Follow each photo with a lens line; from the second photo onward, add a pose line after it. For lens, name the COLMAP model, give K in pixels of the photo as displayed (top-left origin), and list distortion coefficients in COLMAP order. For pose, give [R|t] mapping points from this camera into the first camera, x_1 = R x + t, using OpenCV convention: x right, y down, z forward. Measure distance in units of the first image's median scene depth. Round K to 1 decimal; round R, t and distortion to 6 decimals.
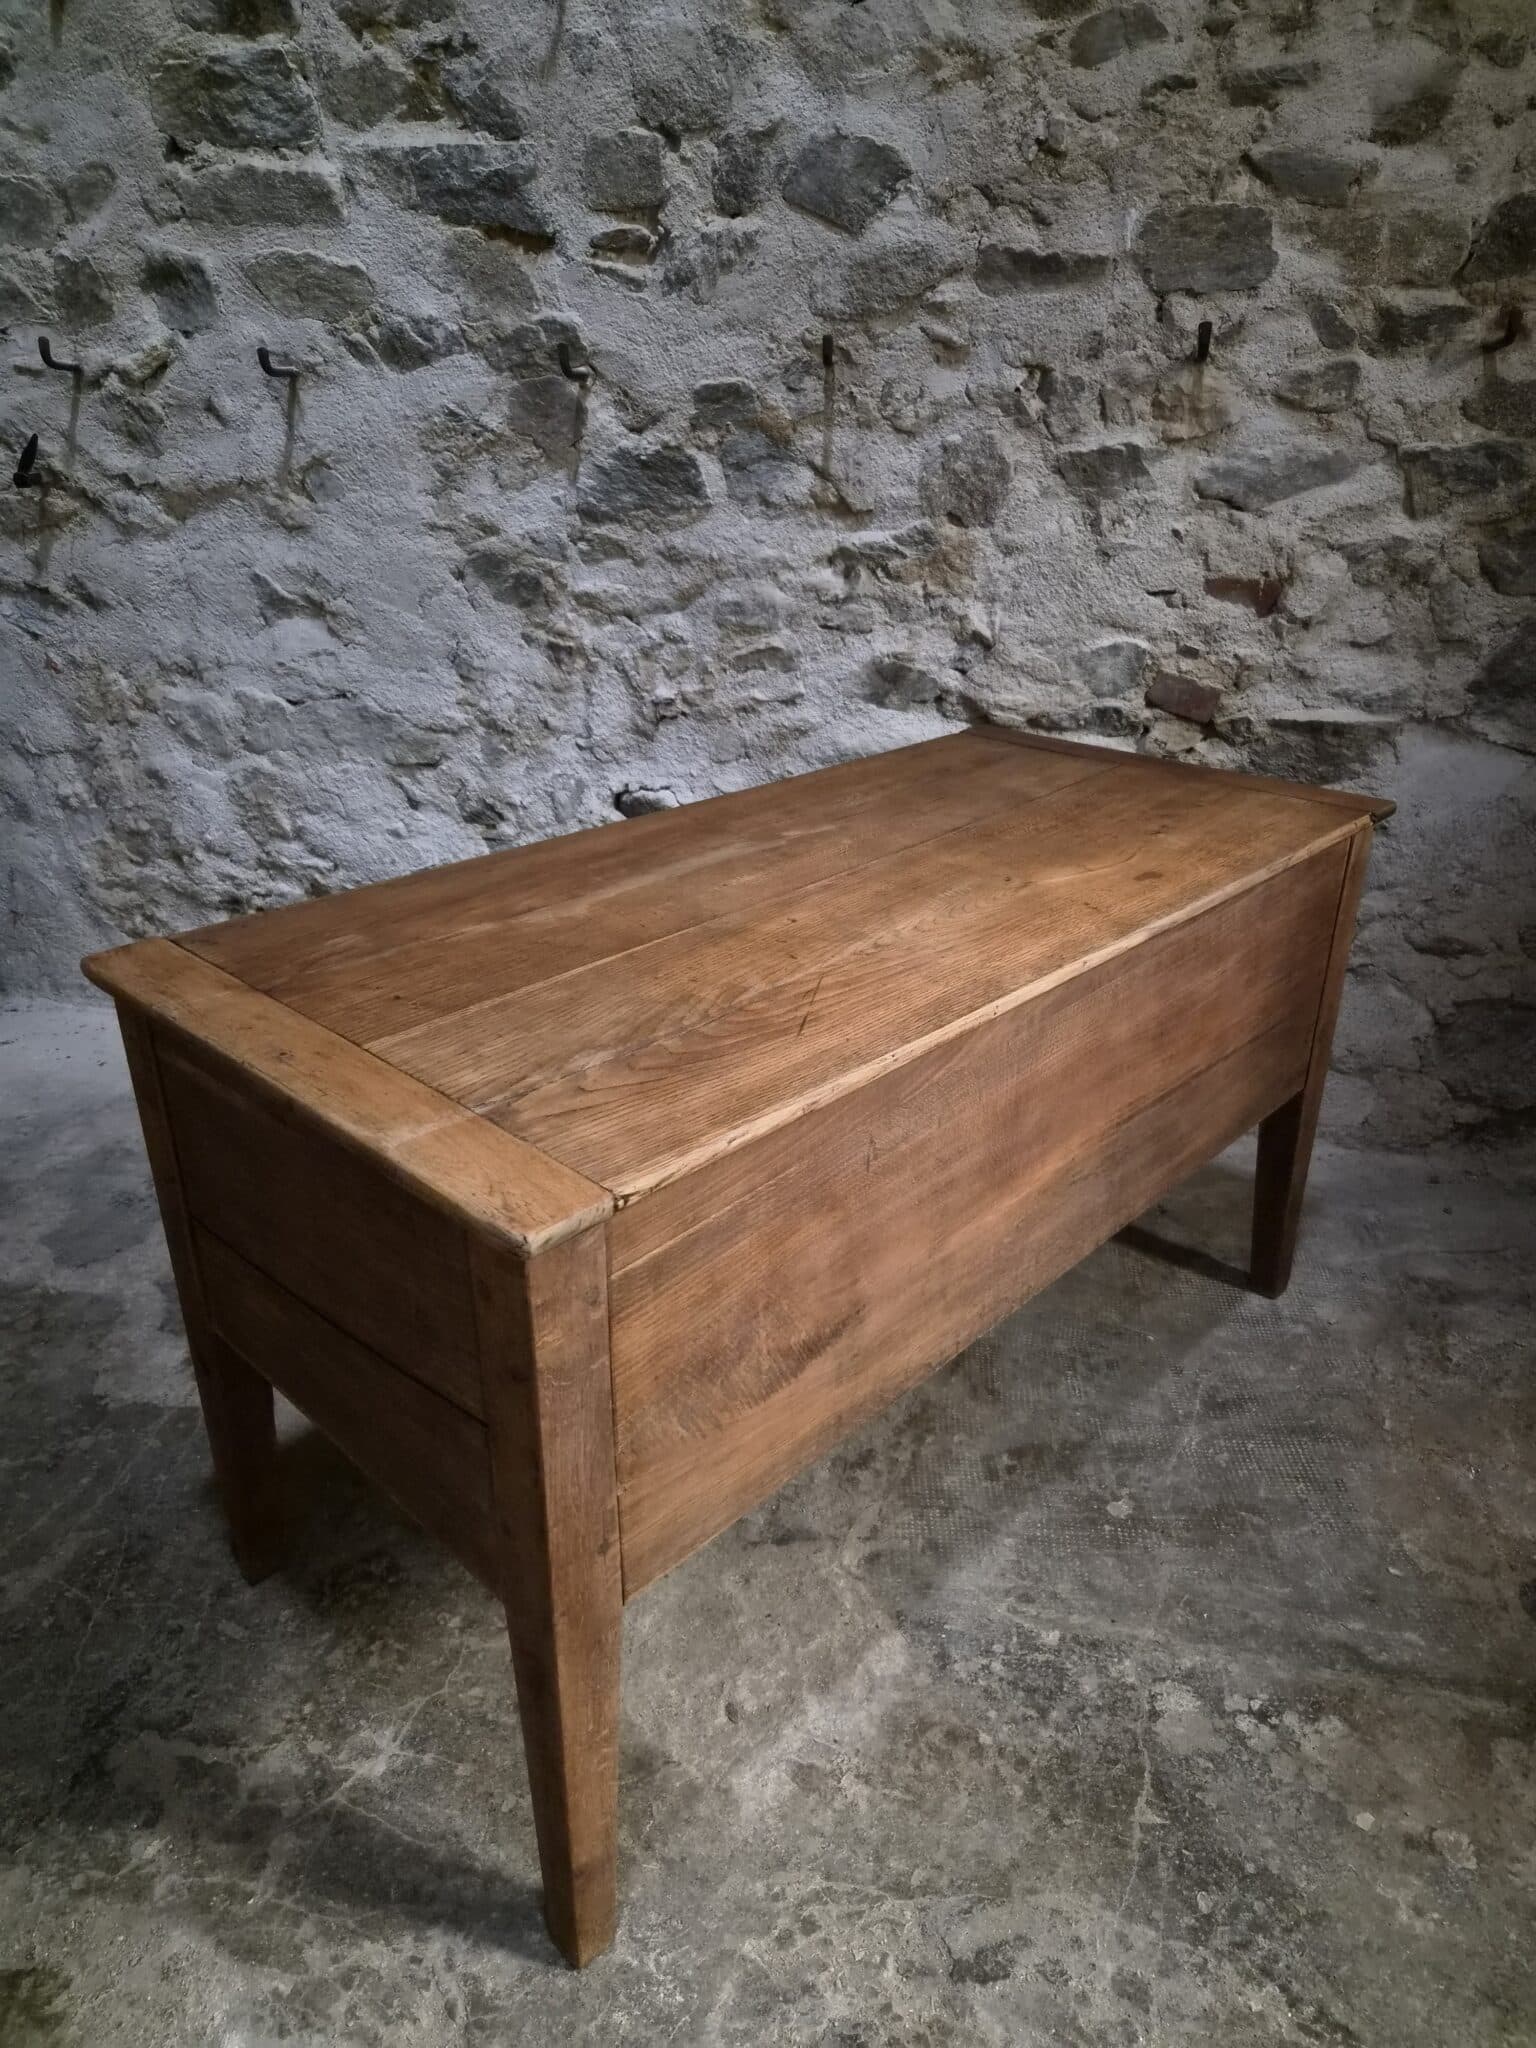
lens RADIAL K [[1367.2, 0, 787.5], [0, 1367.2, 1022.3], [0, 0, 1]] dist [0.068999, -0.053009]
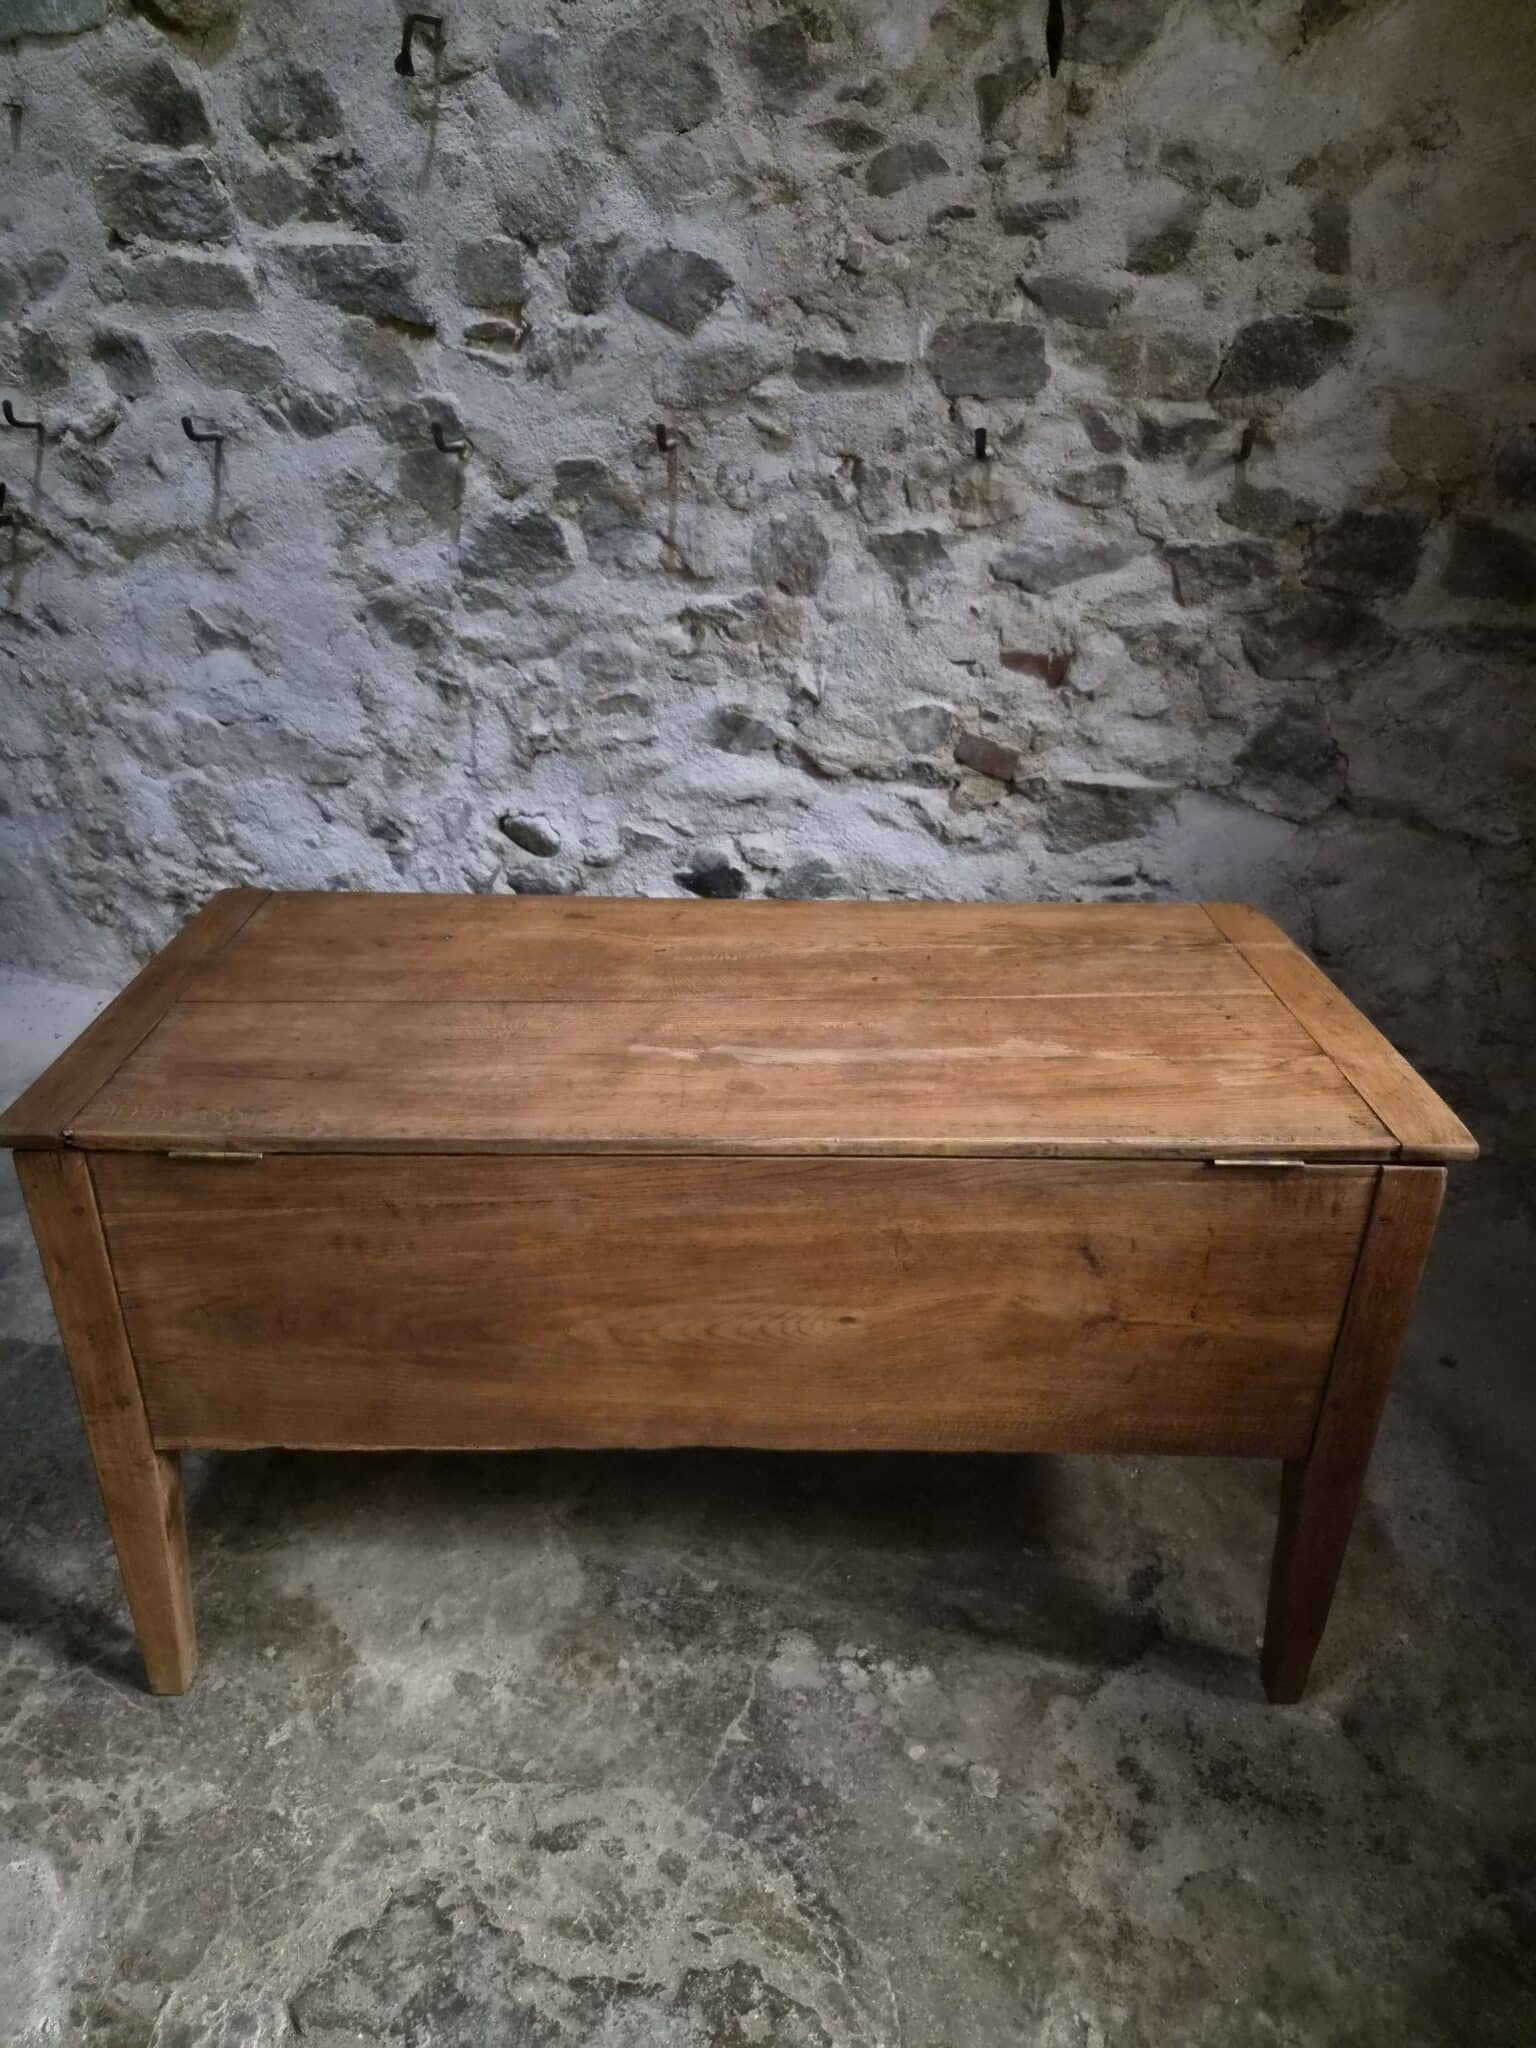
lens RADIAL K [[1374.7, 0, 774.5], [0, 1374.7, 1020.0], [0, 0, 1]] dist [0.064348, -0.050975]
pose [[0.996425, 0.046901, -0.070272, 0.207533], [-0.045574, 0.998753, 0.020368, -0.041744], [0.071140, -0.017093, 0.997320, -0.108993]]
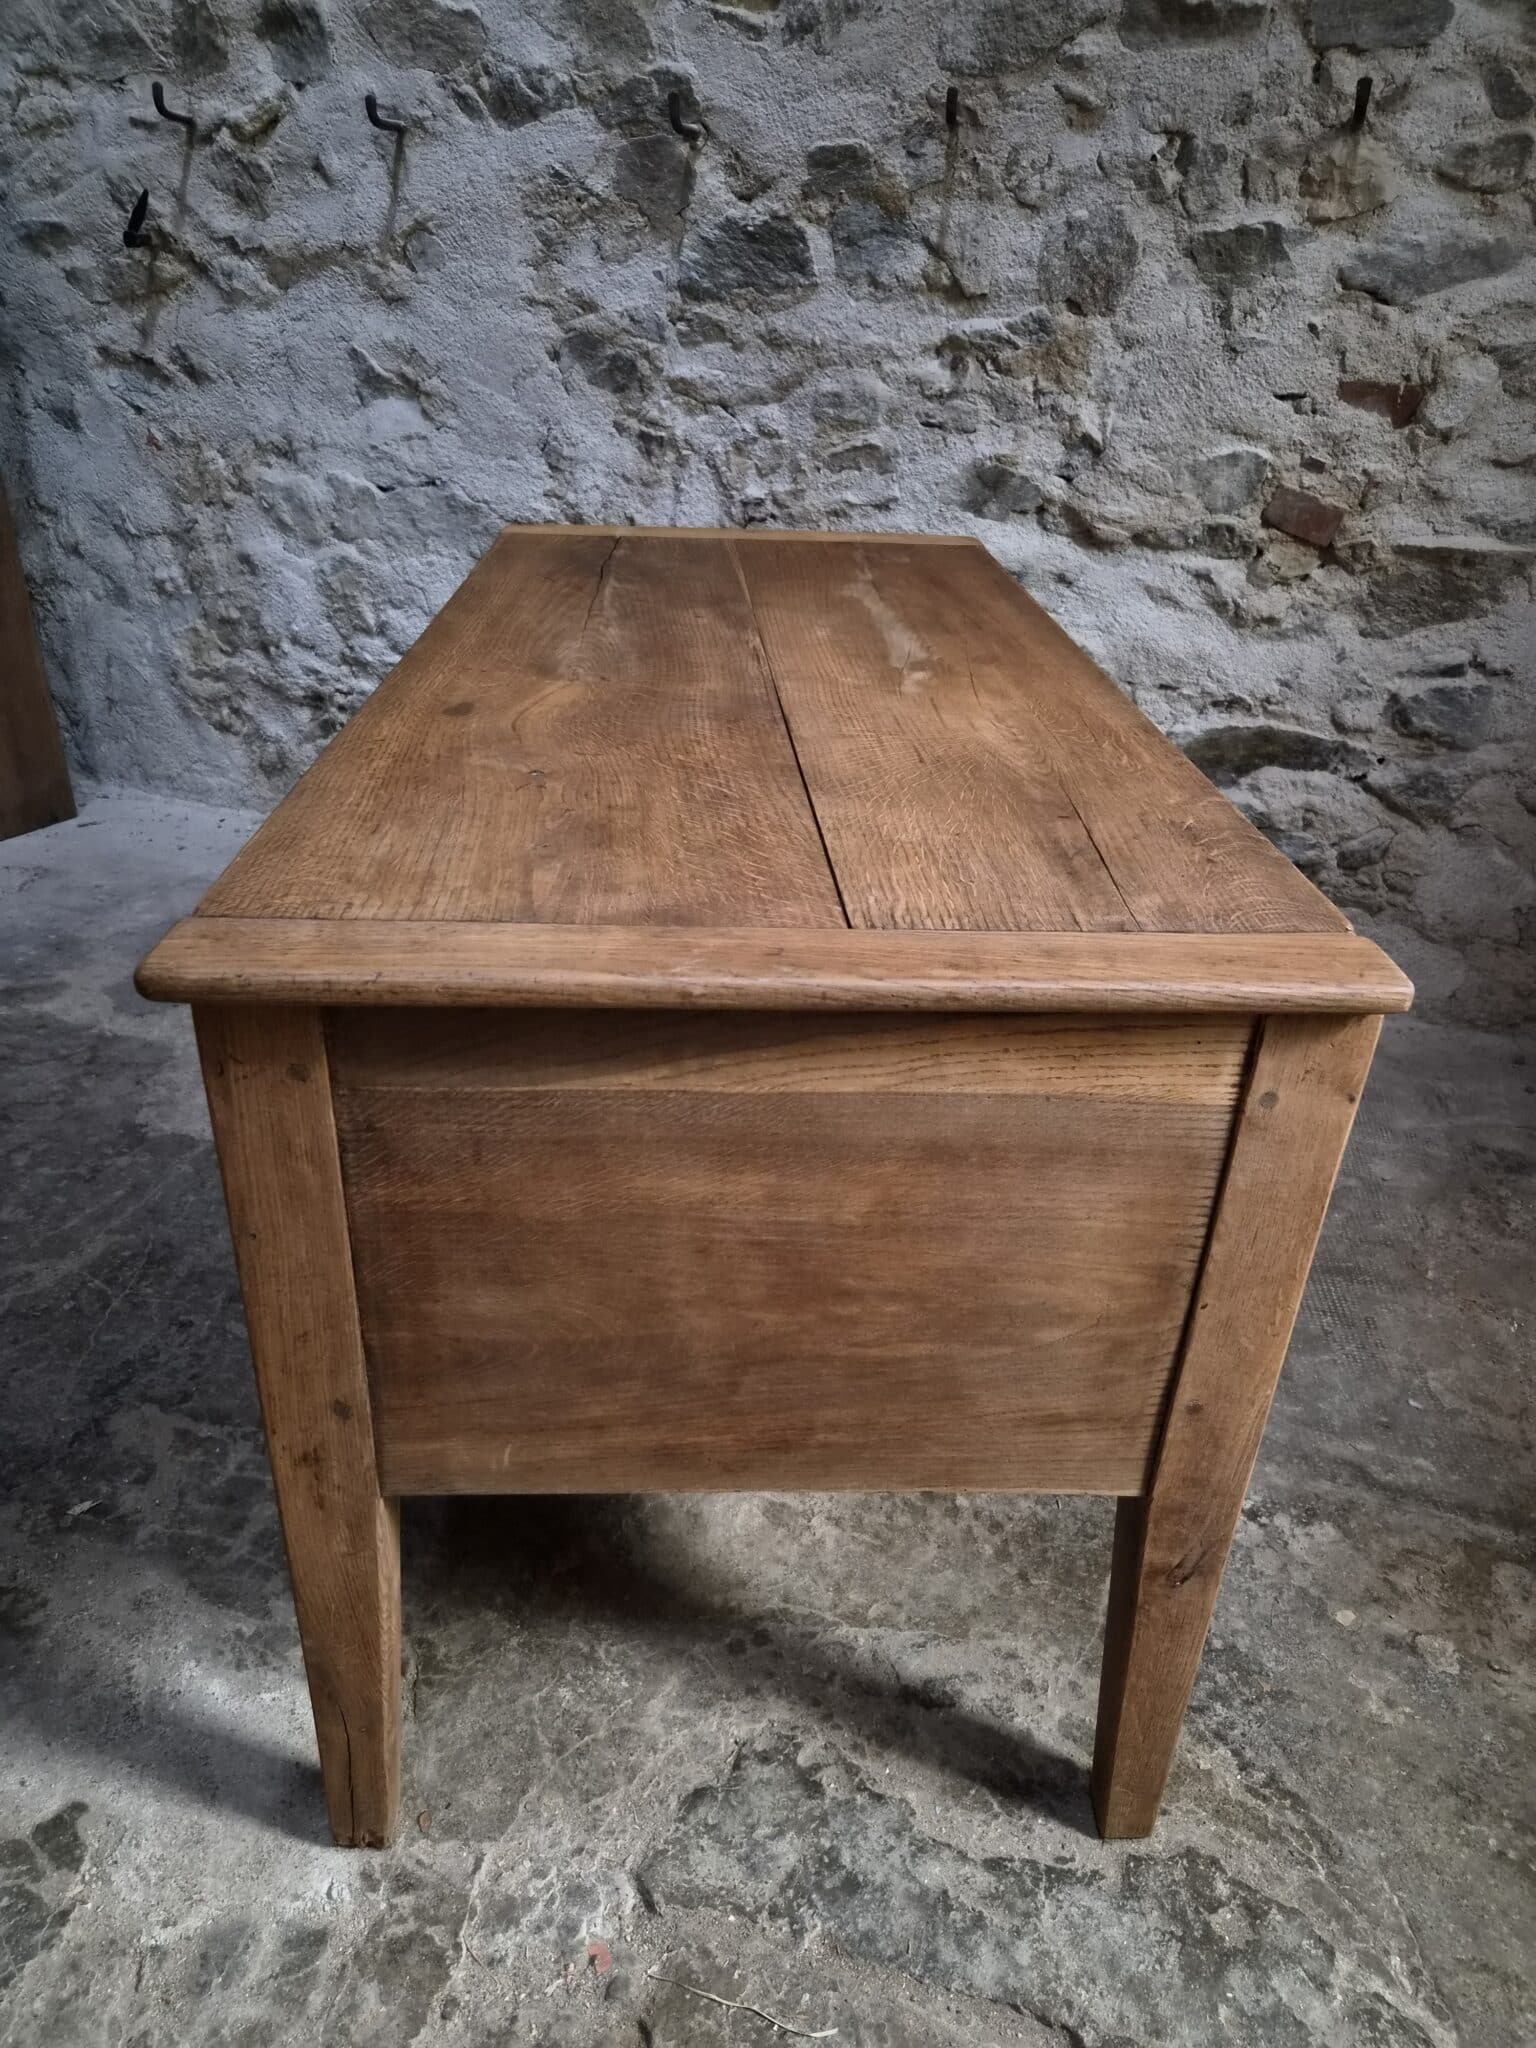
lens RADIAL K [[1373.6, 0, 782.6], [0, 1373.6, 1034.7], [0, 0, 1]] dist [0.060738, -0.044364]
pose [[0.993588, 0.086991, -0.072217, 0.036178], [-0.082712, 0.994749, 0.060273, 0.085980], [0.077081, -0.053913, 0.995566, 0.017079]]
